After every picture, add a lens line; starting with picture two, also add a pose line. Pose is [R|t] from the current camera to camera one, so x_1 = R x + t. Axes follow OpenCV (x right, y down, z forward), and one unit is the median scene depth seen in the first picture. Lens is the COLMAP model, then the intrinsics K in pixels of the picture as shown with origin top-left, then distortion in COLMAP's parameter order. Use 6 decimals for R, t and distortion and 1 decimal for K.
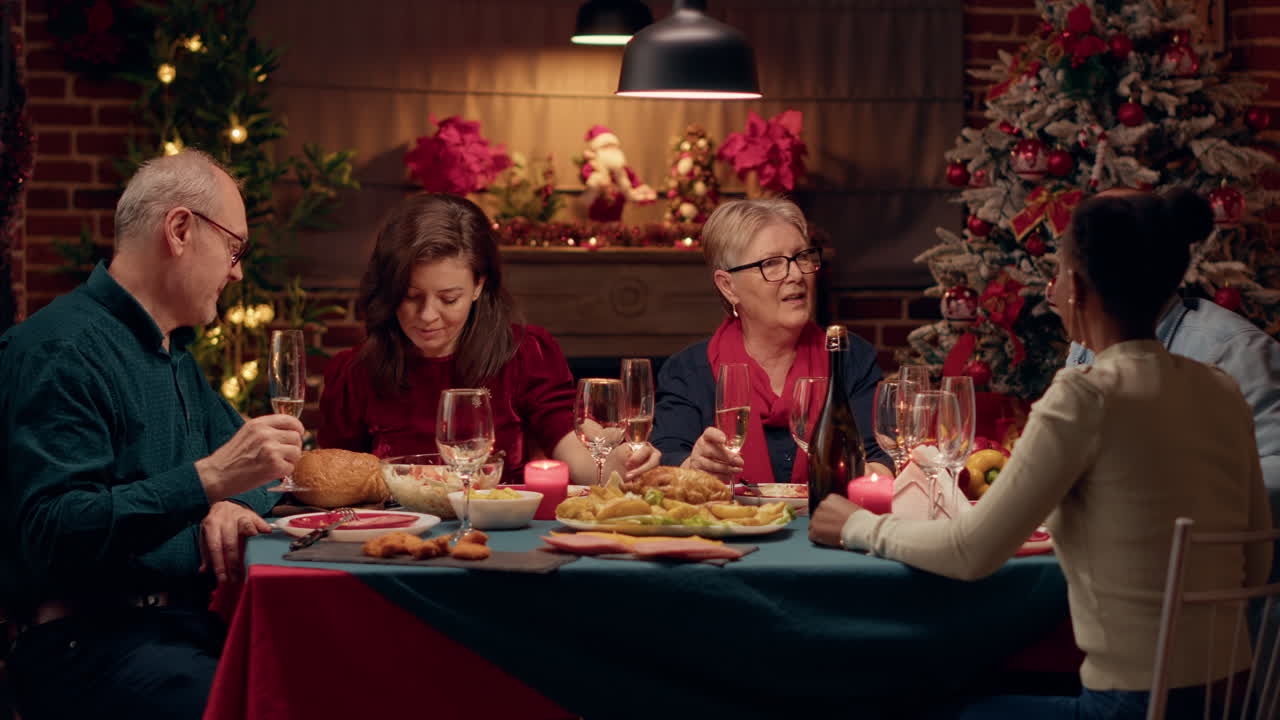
lens RADIAL K [[2826.2, 0, 640.5], [0, 2826.2, 359.5], [0, 0, 1]] dist [-0.084982, -0.307806]
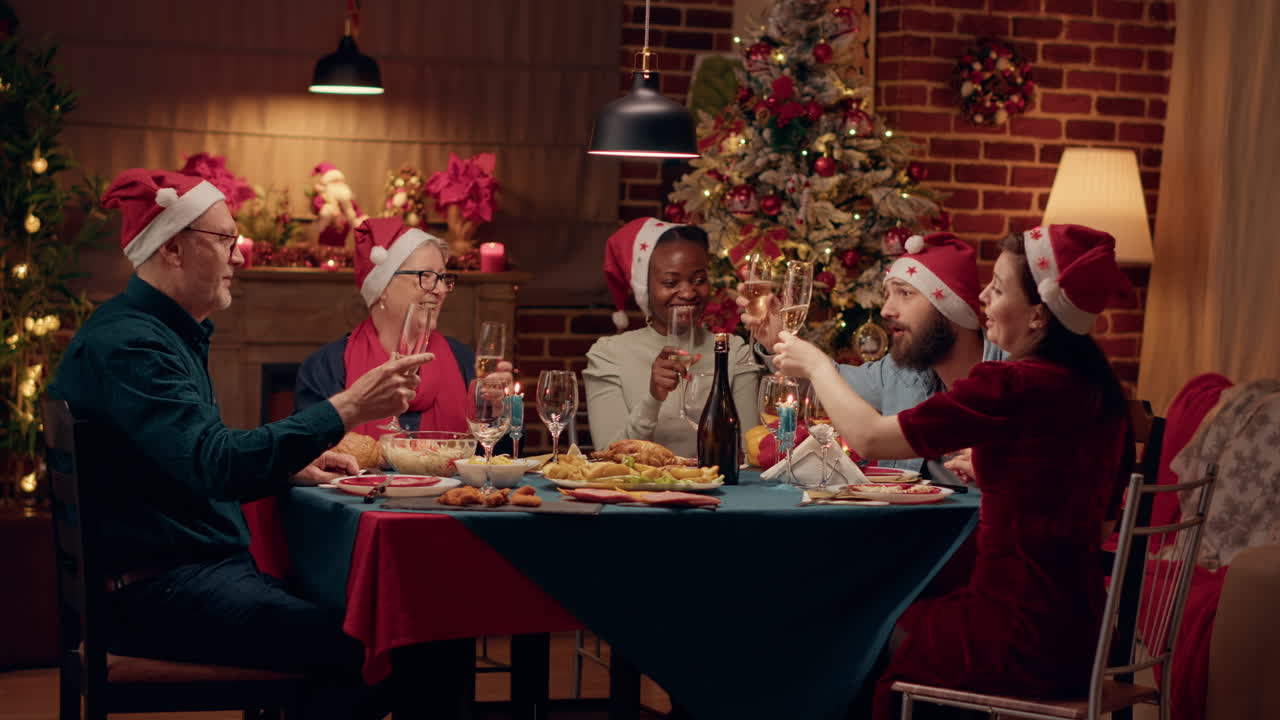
lens RADIAL K [[2780.2, 0, 640.0], [0, 2780.2, 360.0], [0, 0, 1]] dist [-0.070266, -0.306652]
pose [[0.973287, 0.006462, 0.229501, -0.179119], [-0.004683, 0.999955, -0.008295, 0.007659], [-0.229544, 0.006999, 0.973273, -0.159037]]
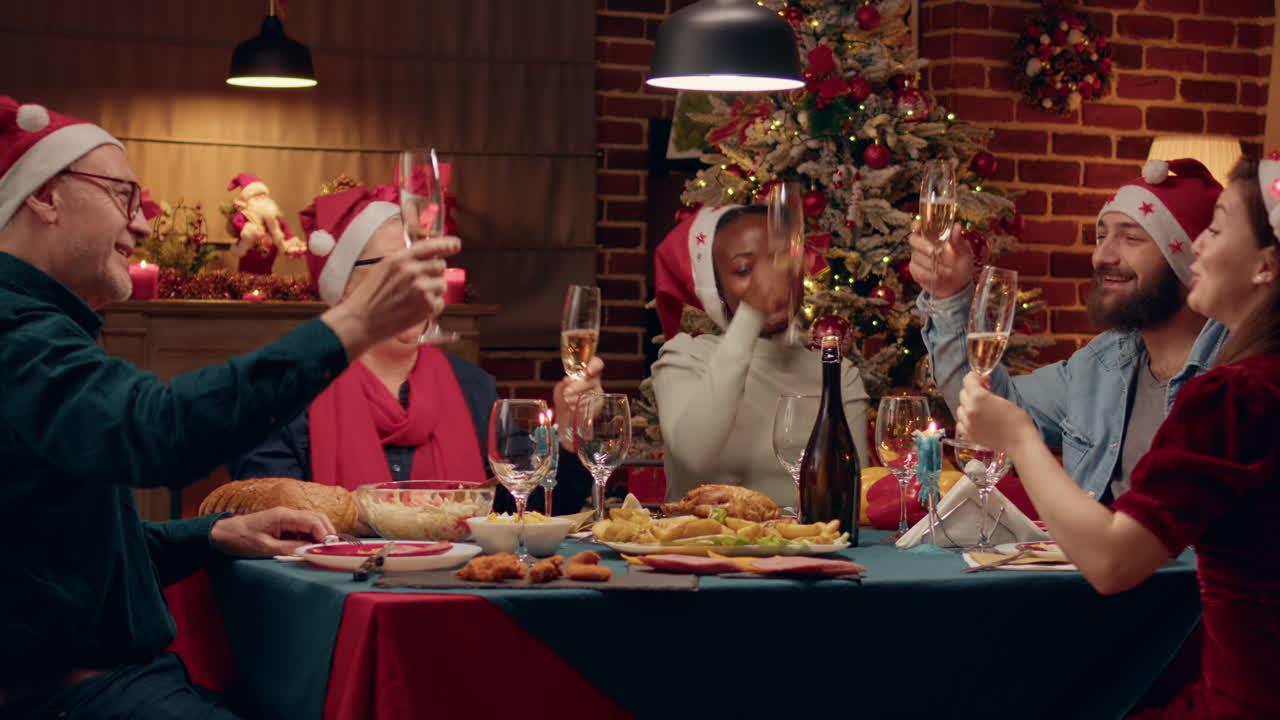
lens RADIAL K [[2780.2, 0, 640.0], [0, 2780.2, 360.0], [0, 0, 1]] dist [-0.070266, -0.306652]
pose [[0.963475, -0.001744, 0.267793, -0.163889], [0.012524, 0.999178, -0.038551, 0.020482], [-0.267506, 0.040497, 0.962705, 0.085096]]
